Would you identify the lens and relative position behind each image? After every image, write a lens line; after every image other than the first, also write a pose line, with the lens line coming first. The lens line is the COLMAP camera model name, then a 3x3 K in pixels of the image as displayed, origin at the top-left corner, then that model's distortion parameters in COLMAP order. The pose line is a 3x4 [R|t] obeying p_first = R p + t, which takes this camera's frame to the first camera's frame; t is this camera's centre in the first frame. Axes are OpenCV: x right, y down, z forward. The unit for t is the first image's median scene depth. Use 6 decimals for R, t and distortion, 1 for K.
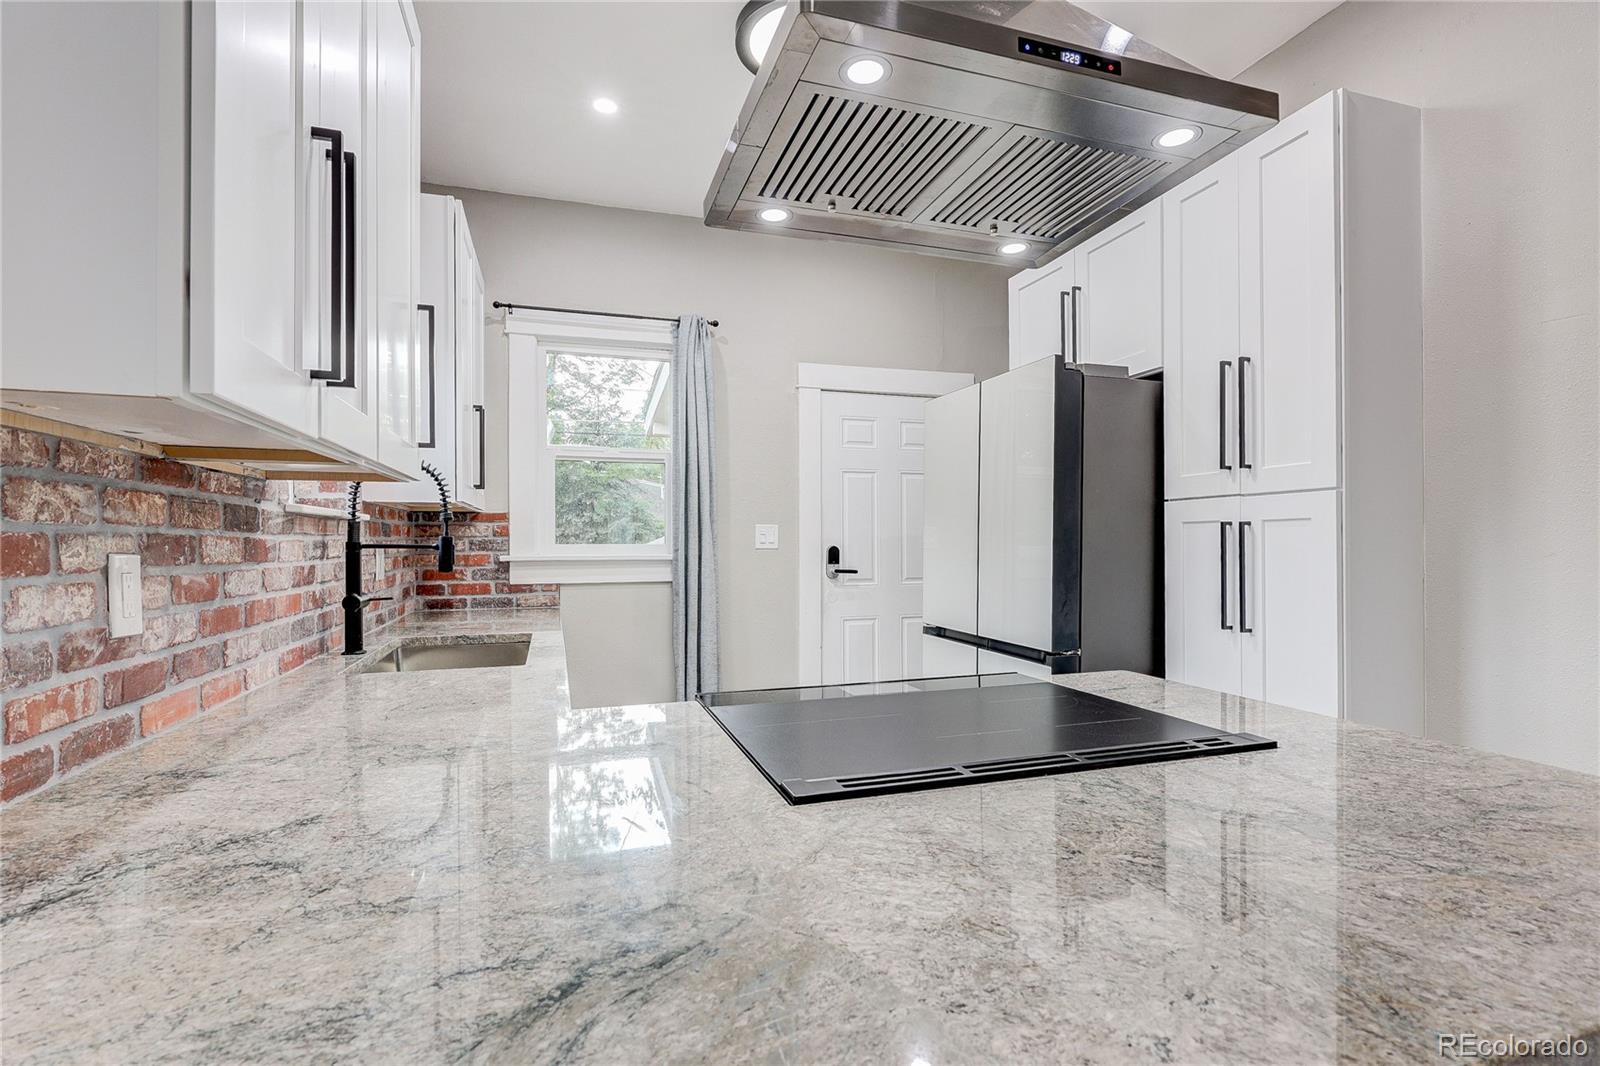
lens RADIAL K [[760.6, 0, 803.6], [0, 760.6, 540.6], [0, 0, 1]] dist [-0.000772, 0.000175]
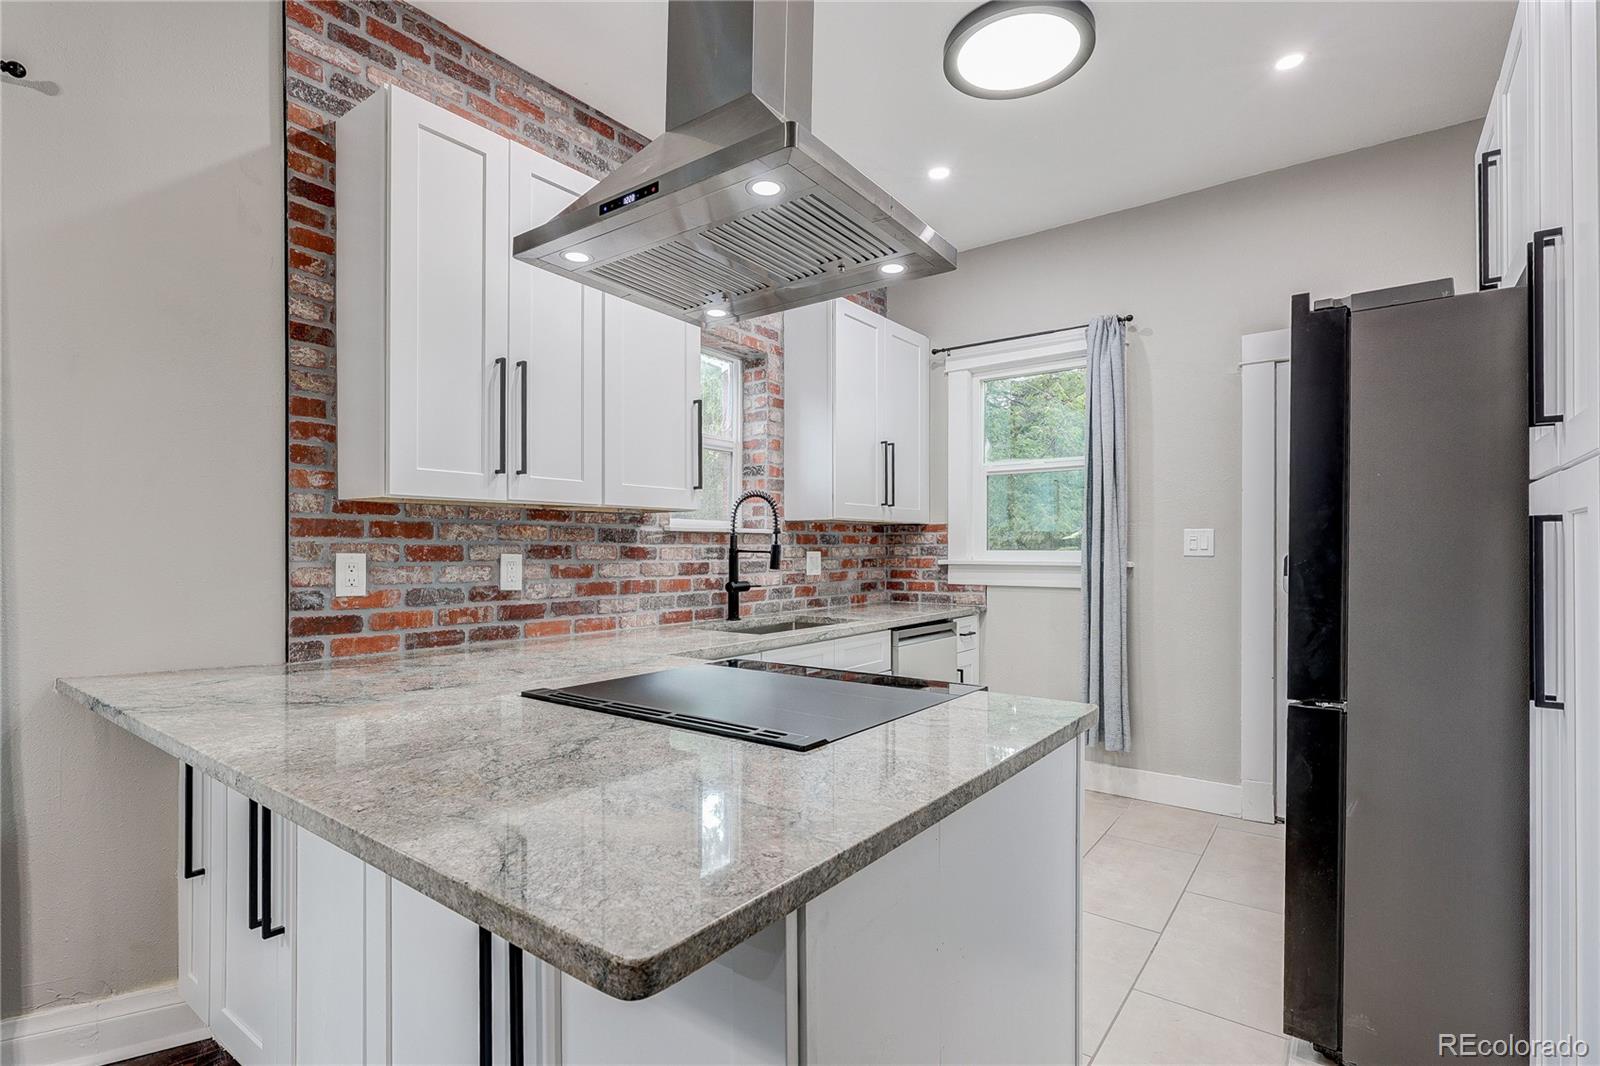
lens RADIAL K [[765.2, 0, 801.8], [0, 765.2, 547.9], [0, 0, 1]] dist [-0.001613, 0.000248]
pose [[0.574165, 0.002773, -0.818735, 0.956540], [-0.000801, 0.999996, 0.002825, -0.004321], [0.818740, -0.000966, 0.574164, 0.263766]]
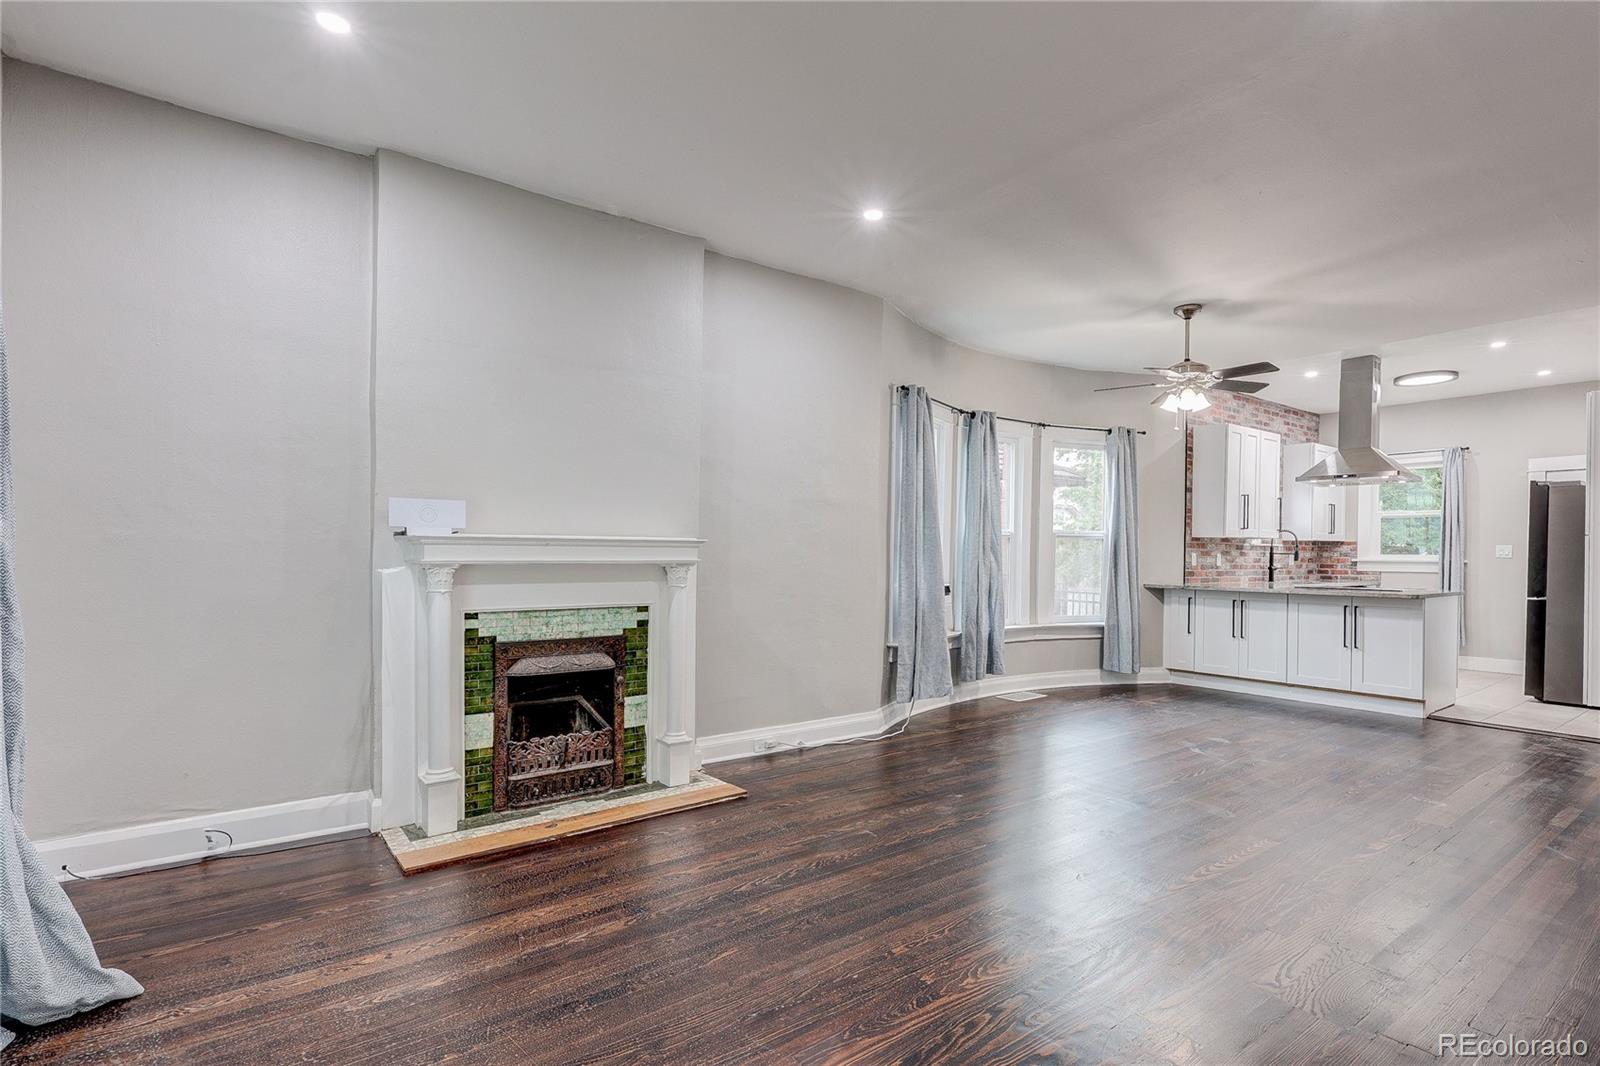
lens RADIAL K [[772.3, 0, 798.0], [0, 772.3, 557.9], [0, 0, 1]] dist [-0.003815, 0.000216]
pose [[0.317555, 0.014911, -0.948123, 2.864289], [-0.008869, 0.999879, 0.012754, 0.001188], [0.948198, 0.004359, 0.317649, -3.060975]]
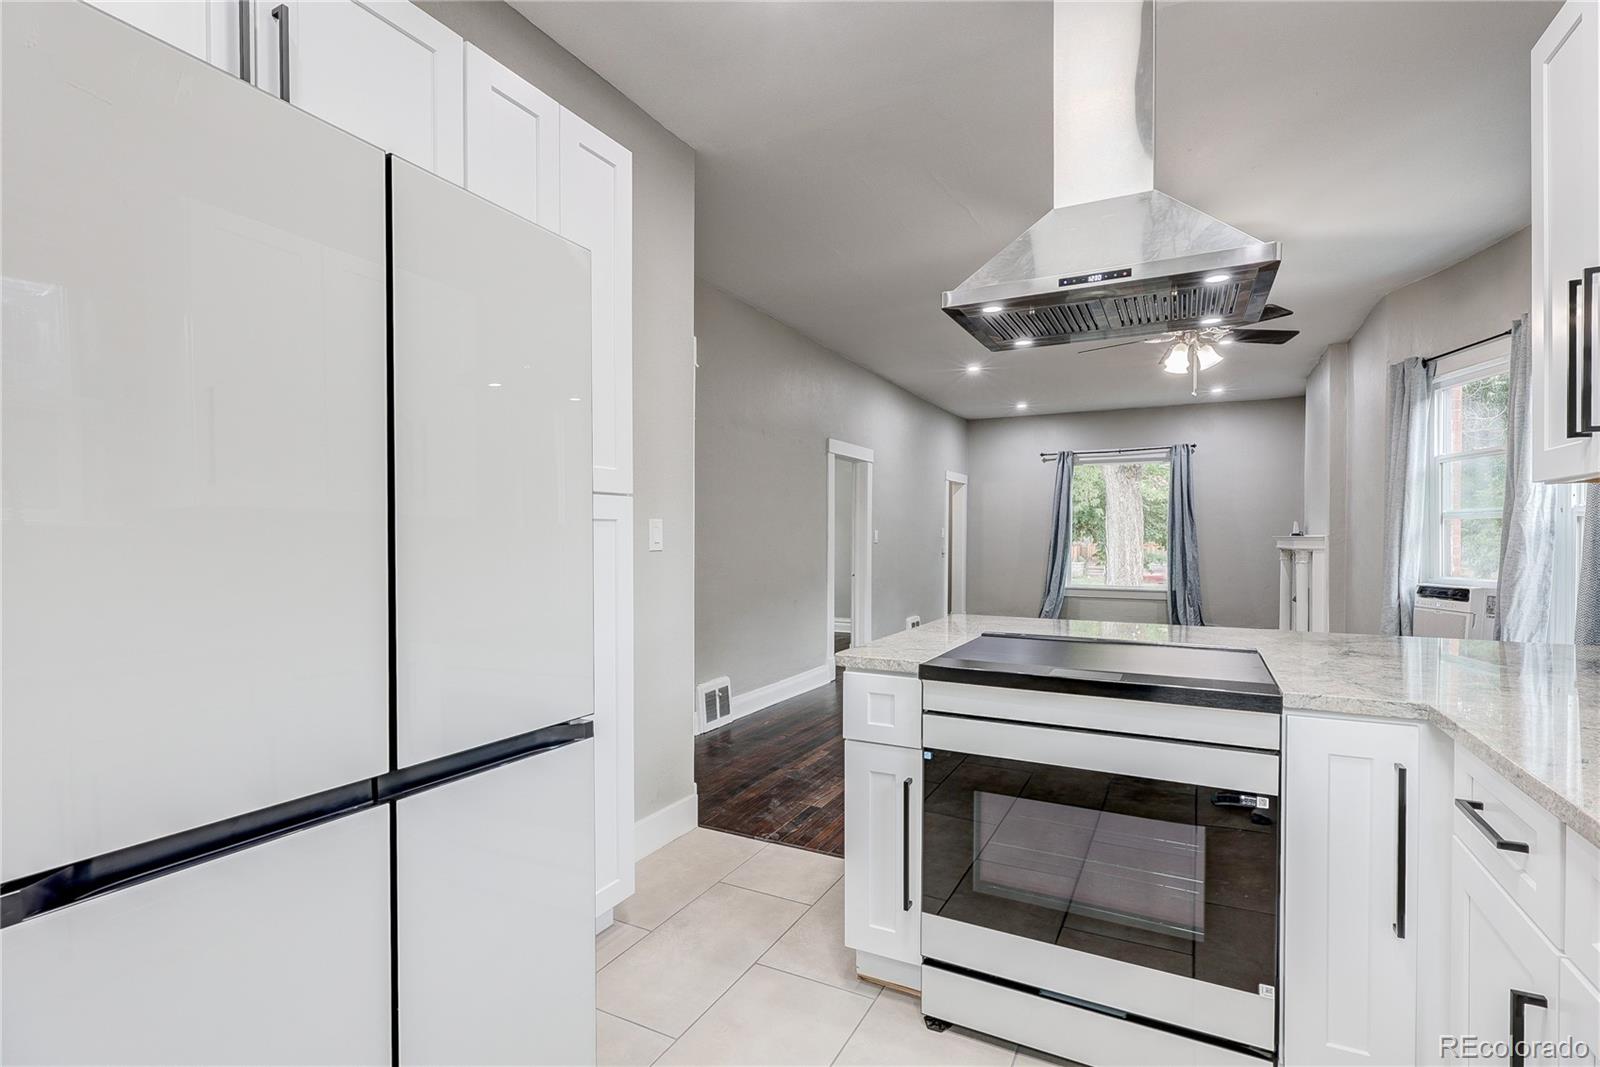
lens RADIAL K [[749.8, 0, 797.7], [0, 749.8, 547.0], [0, 0, 1]] dist [-0.000751, 0.000016]
pose [[-0.699763, -0.003812, 0.714365, -0.346887], [0.002176, 0.999970, 0.007467, 0.000522], [-0.714372, 0.006780, -0.699734, 1.892090]]
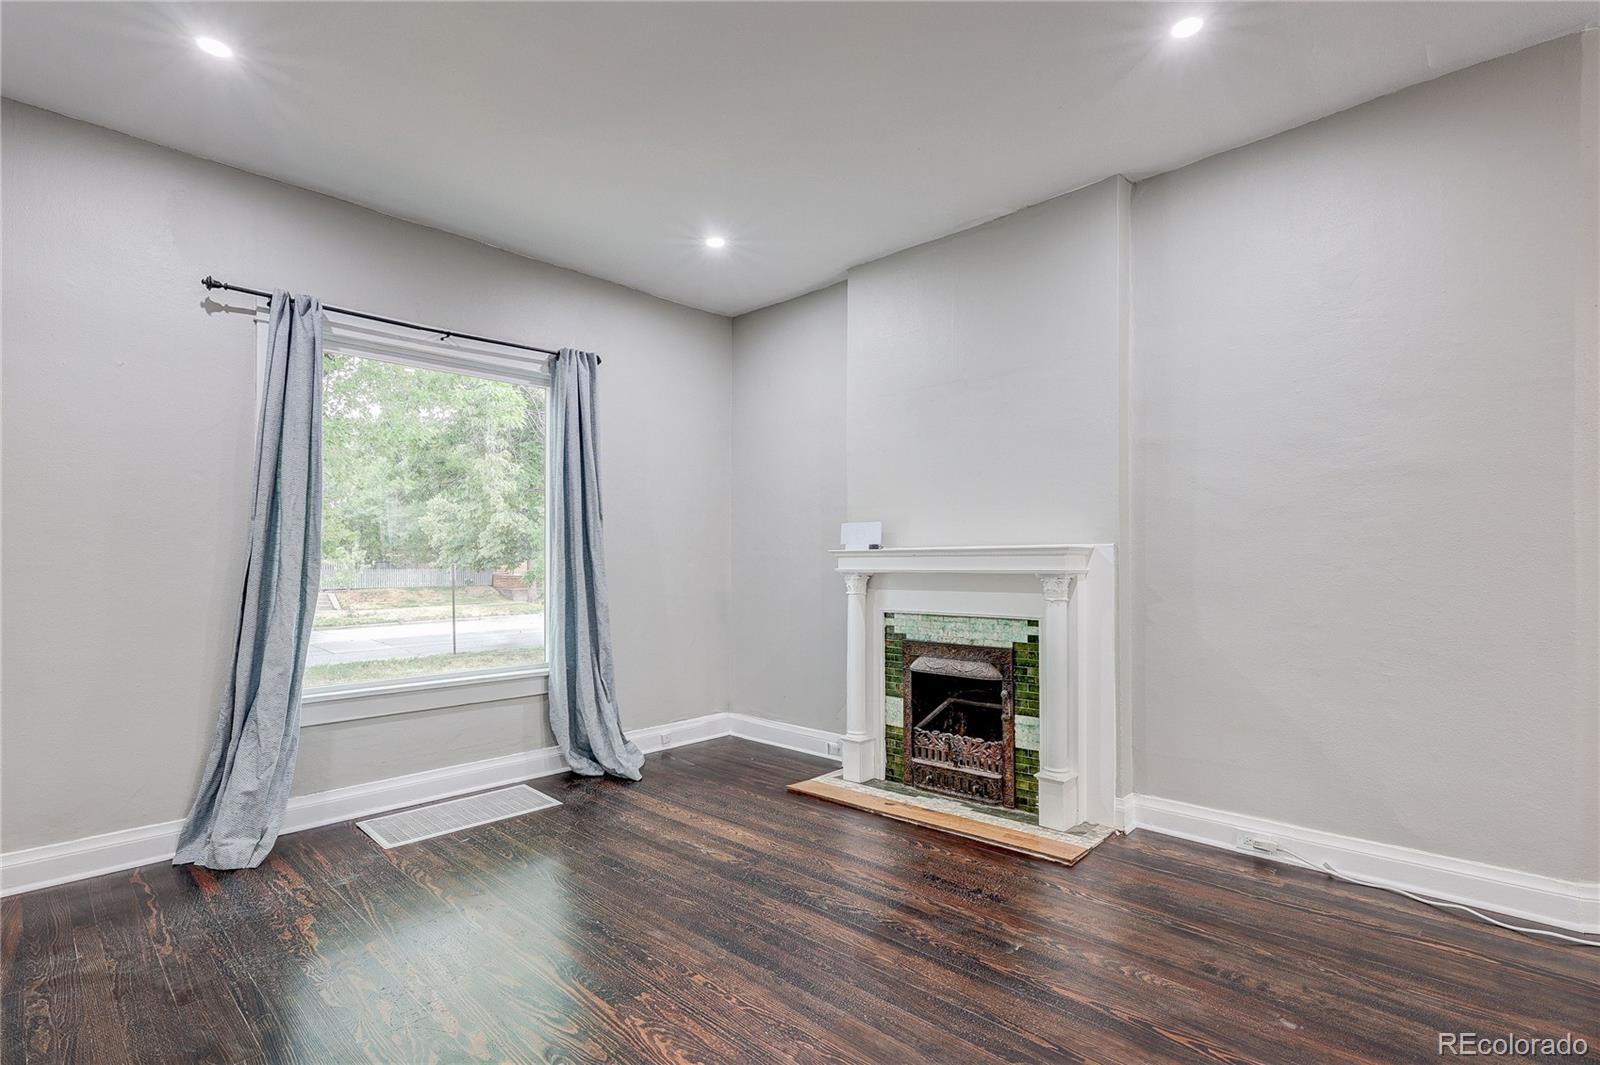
lens RADIAL K [[759.8, 0, 796.3], [0, 759.8, 557.0], [0, 0, 1]] dist [-0.001904, 0.000054]
pose [[-0.881259, 0.007788, -0.472570, 2.102908], [0.010659, 0.999937, -0.003399, 0.005797], [0.472514, -0.008032, -0.881287, -1.270672]]
